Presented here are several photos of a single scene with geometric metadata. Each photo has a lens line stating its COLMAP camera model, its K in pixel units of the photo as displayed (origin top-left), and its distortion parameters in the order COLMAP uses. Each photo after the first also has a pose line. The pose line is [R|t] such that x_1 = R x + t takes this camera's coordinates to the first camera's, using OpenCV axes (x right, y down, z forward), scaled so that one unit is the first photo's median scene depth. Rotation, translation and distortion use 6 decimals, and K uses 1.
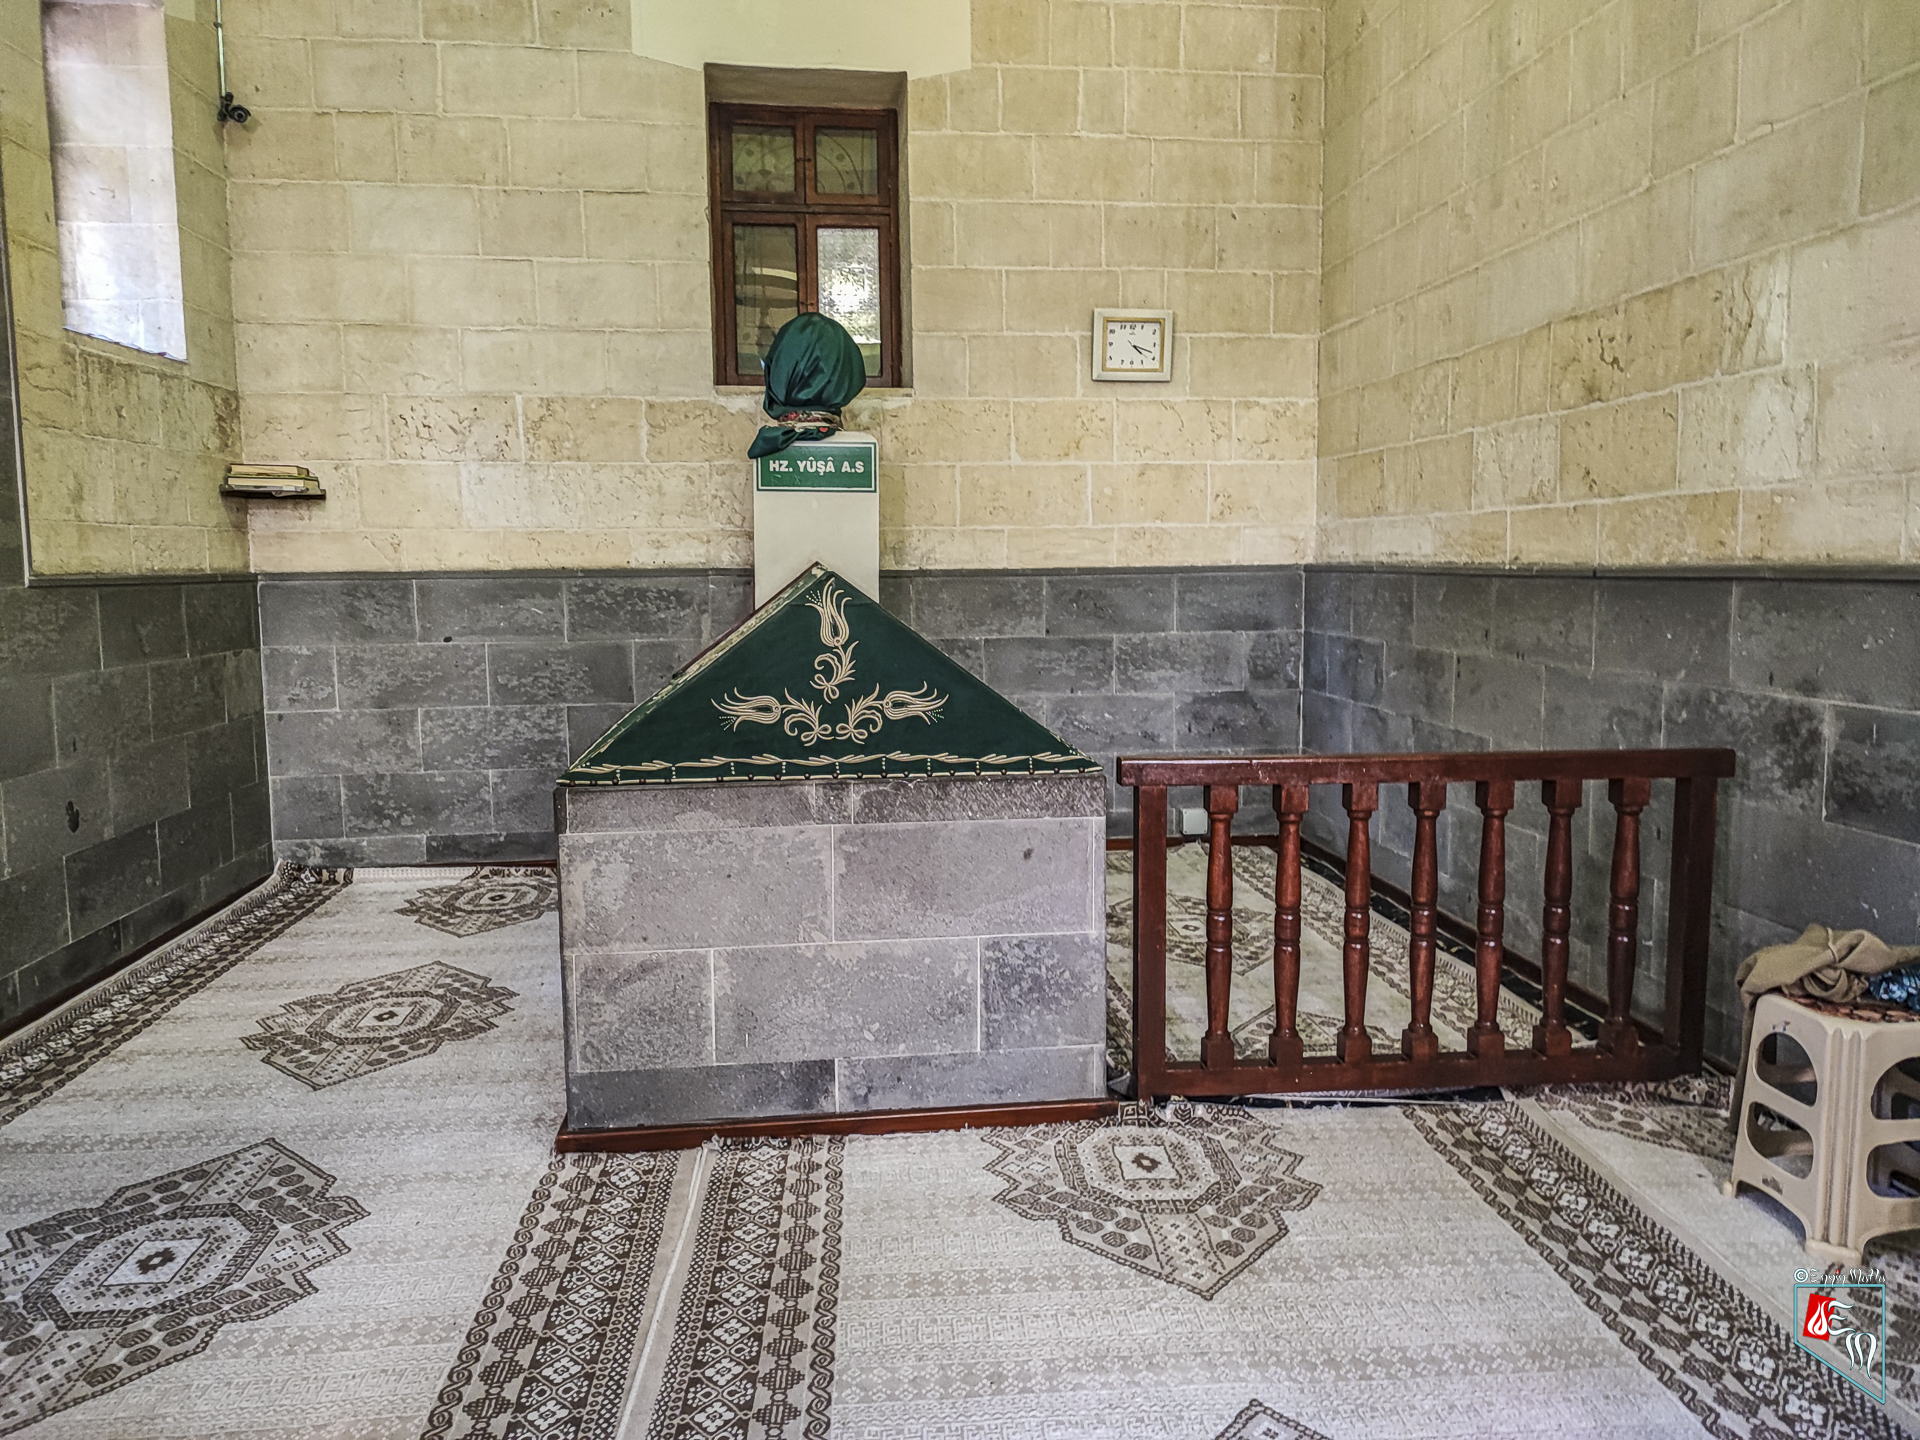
lens RADIAL K [[1410.5, 0, 963.5], [0, 1410.5, 715.0], [0, 0, 1]] dist [0.029678, -0.031701]
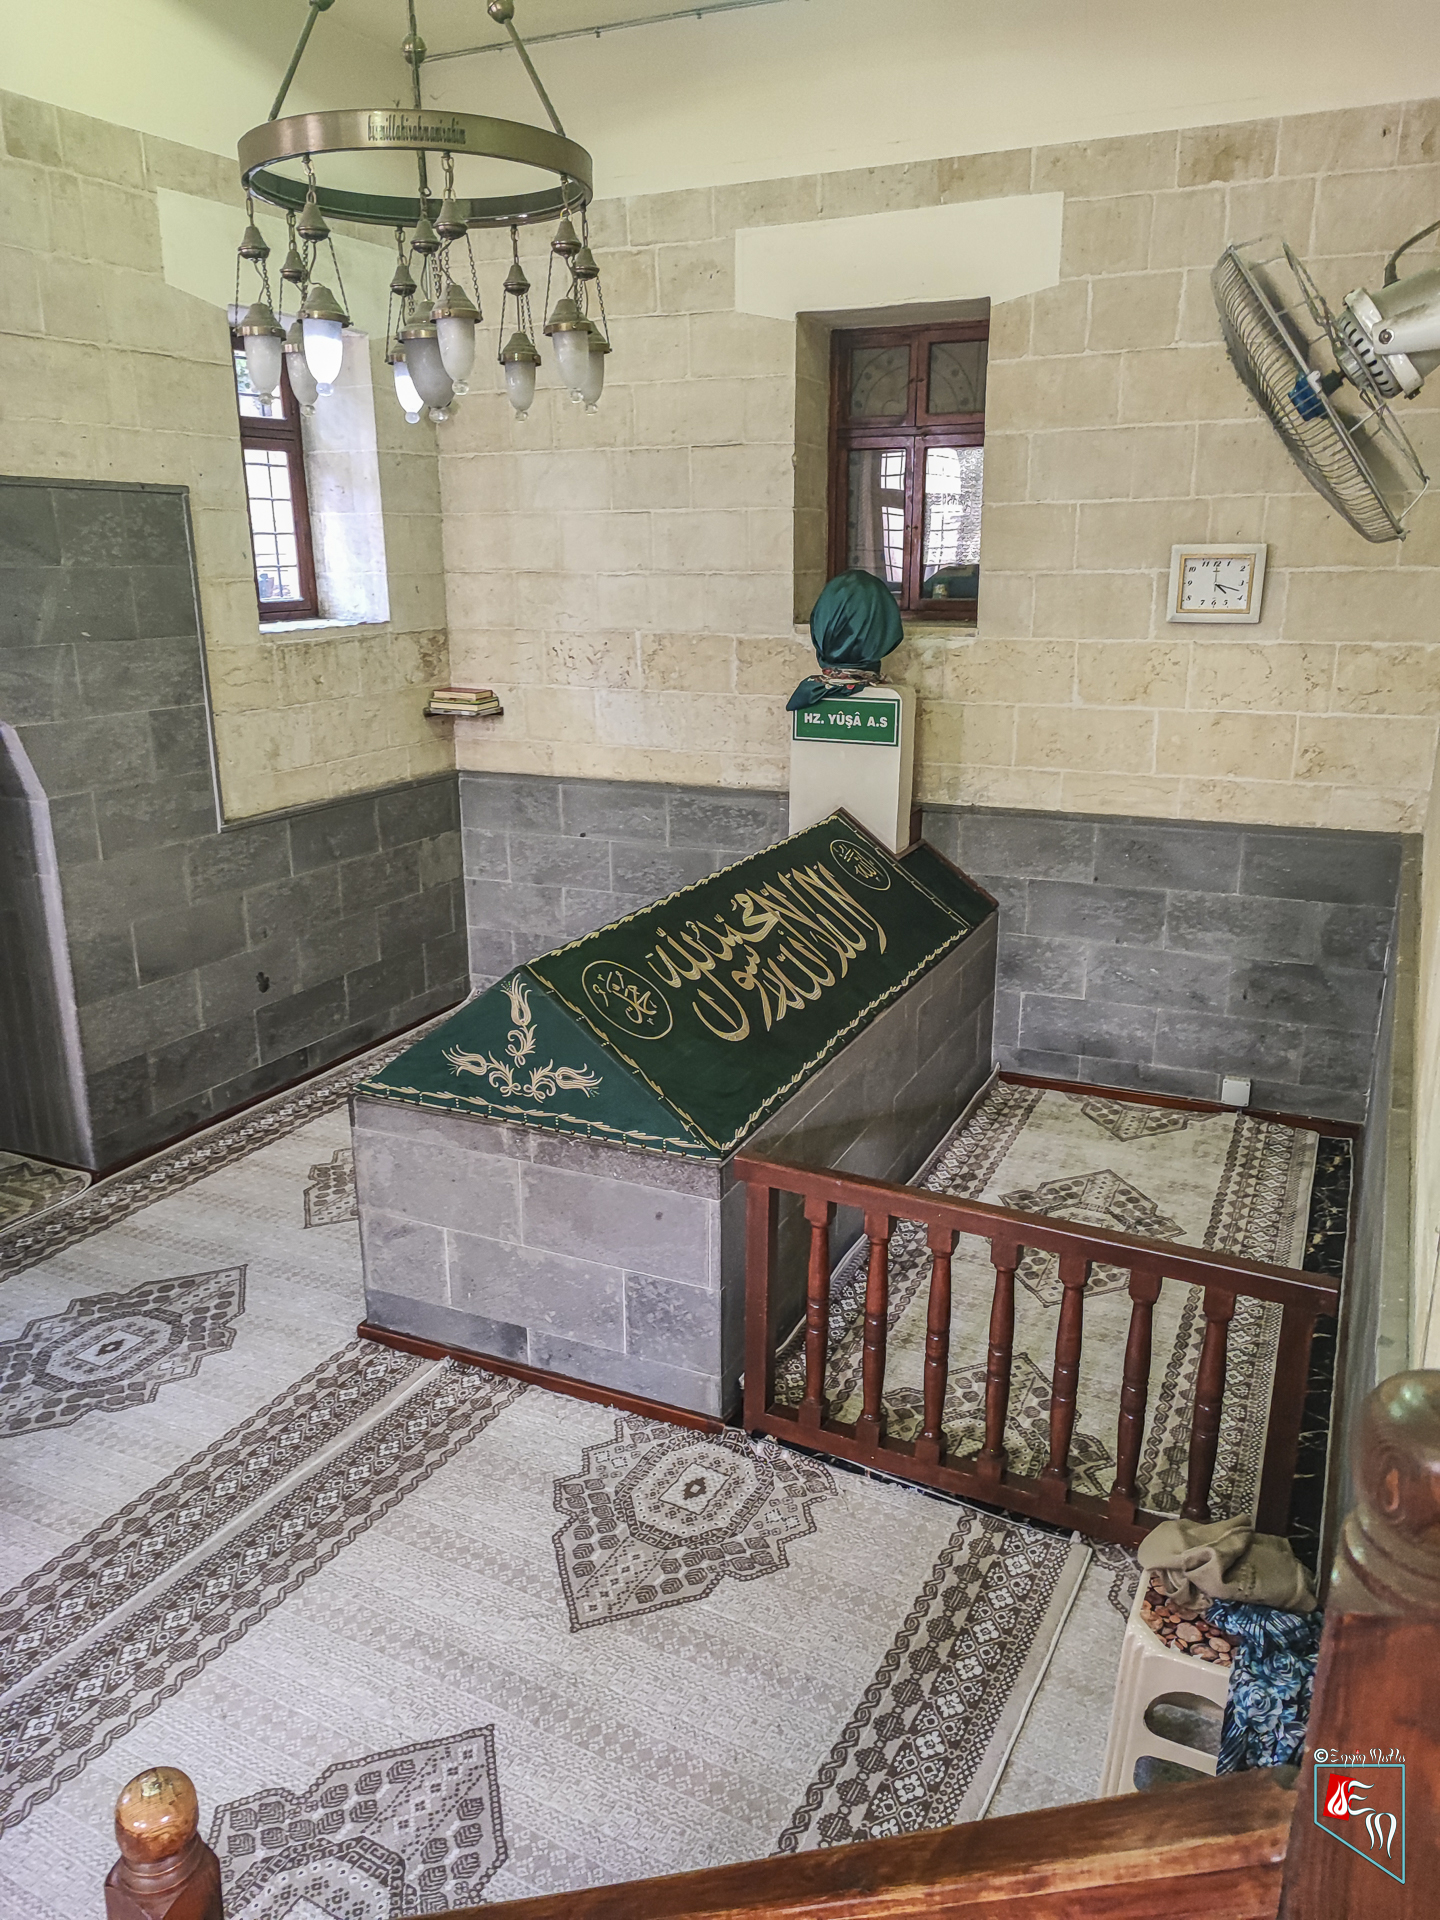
lens RADIAL K [[1410.5, 0, 720.0], [0, 1410.5, 960.0], [0, 0, 1]] dist [0.029678, -0.031701]
pose [[0.843355, 0.156896, -0.513942, 0.397101], [-0.057558, 0.977298, 0.203899, -0.213282], [0.534265, -0.142378, 0.833240, 0.036361]]
